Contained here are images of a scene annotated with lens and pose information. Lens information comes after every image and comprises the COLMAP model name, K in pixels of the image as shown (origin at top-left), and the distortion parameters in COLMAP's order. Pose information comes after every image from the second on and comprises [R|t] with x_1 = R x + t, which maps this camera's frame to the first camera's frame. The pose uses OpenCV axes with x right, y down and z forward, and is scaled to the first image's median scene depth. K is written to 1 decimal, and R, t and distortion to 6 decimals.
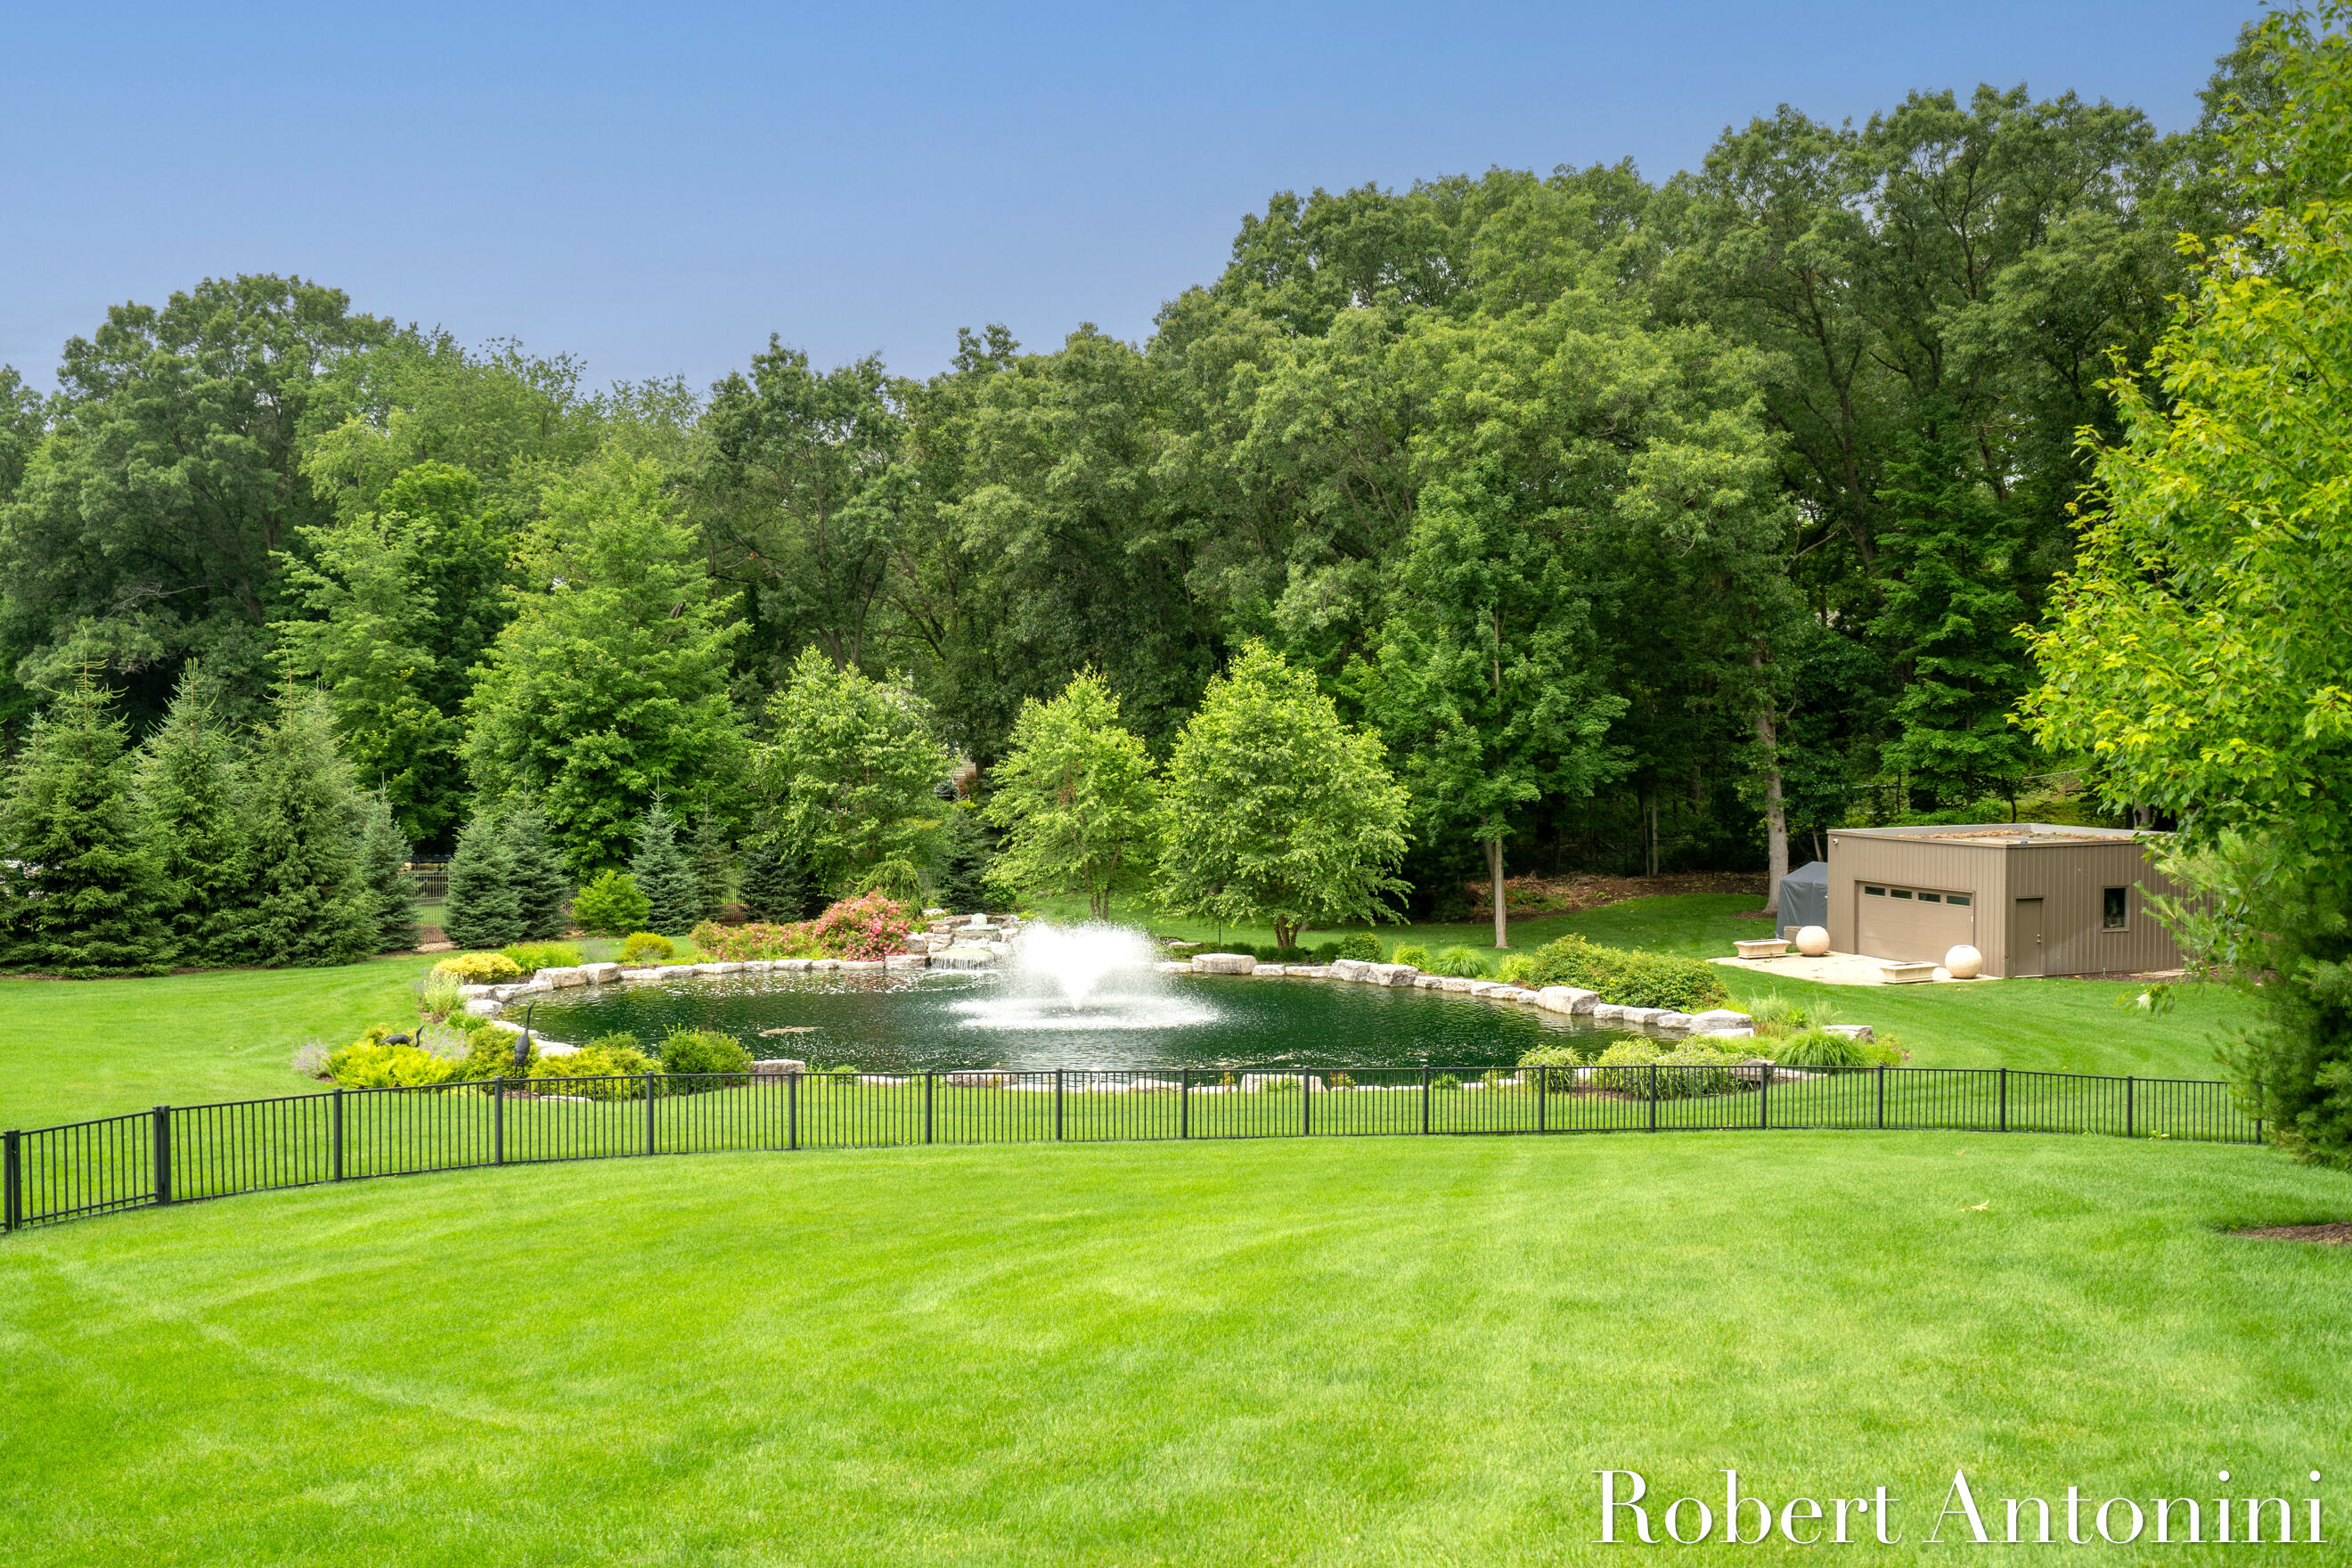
lens RADIAL K [[2368.1, 0, 1176.0], [0, 2368.1, 784.0], [0, 0, 1]] dist [-0.009379, -0.001737]
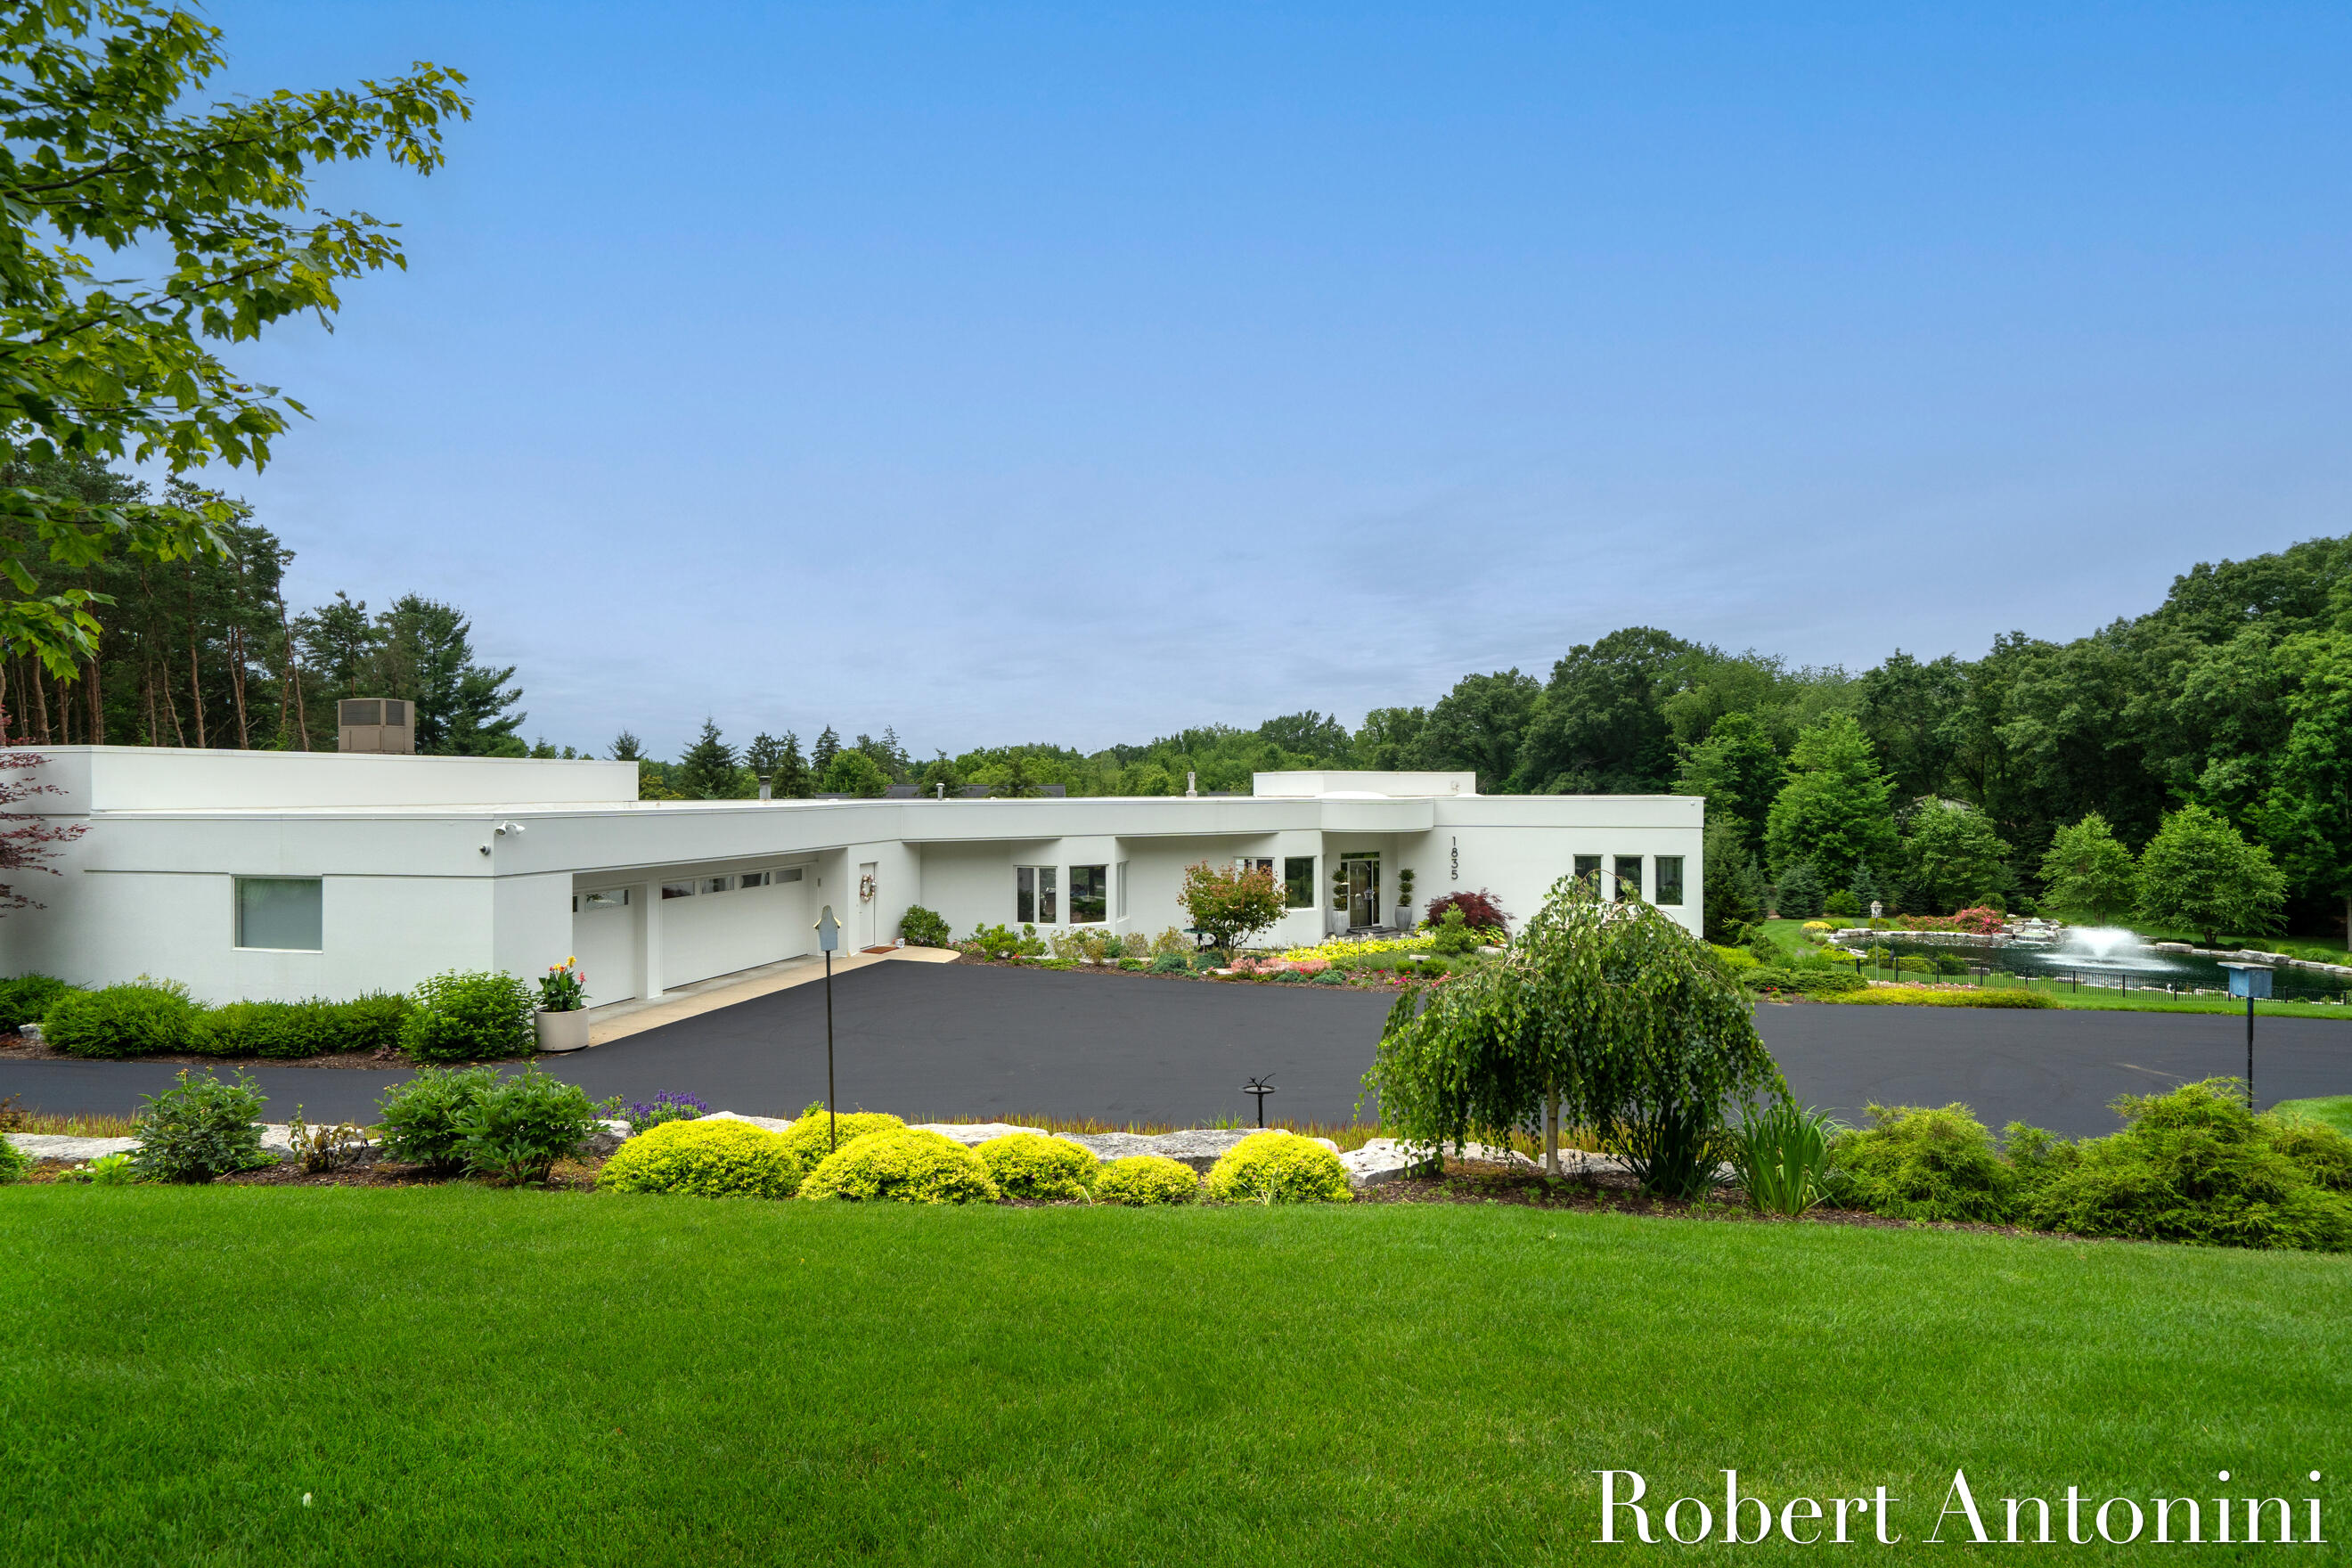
lens RADIAL K [[1223.6, 0, 1176.0], [0, 1223.6, 784.0], [0, 0, 1]] dist [0.030994, -0.010968]
pose [[0.803928, -0.003263, -0.594718, -0.032309], [-0.016400, 0.999483, -0.027653, -0.025418], [0.594501, 0.031984, 0.803458, -0.421864]]
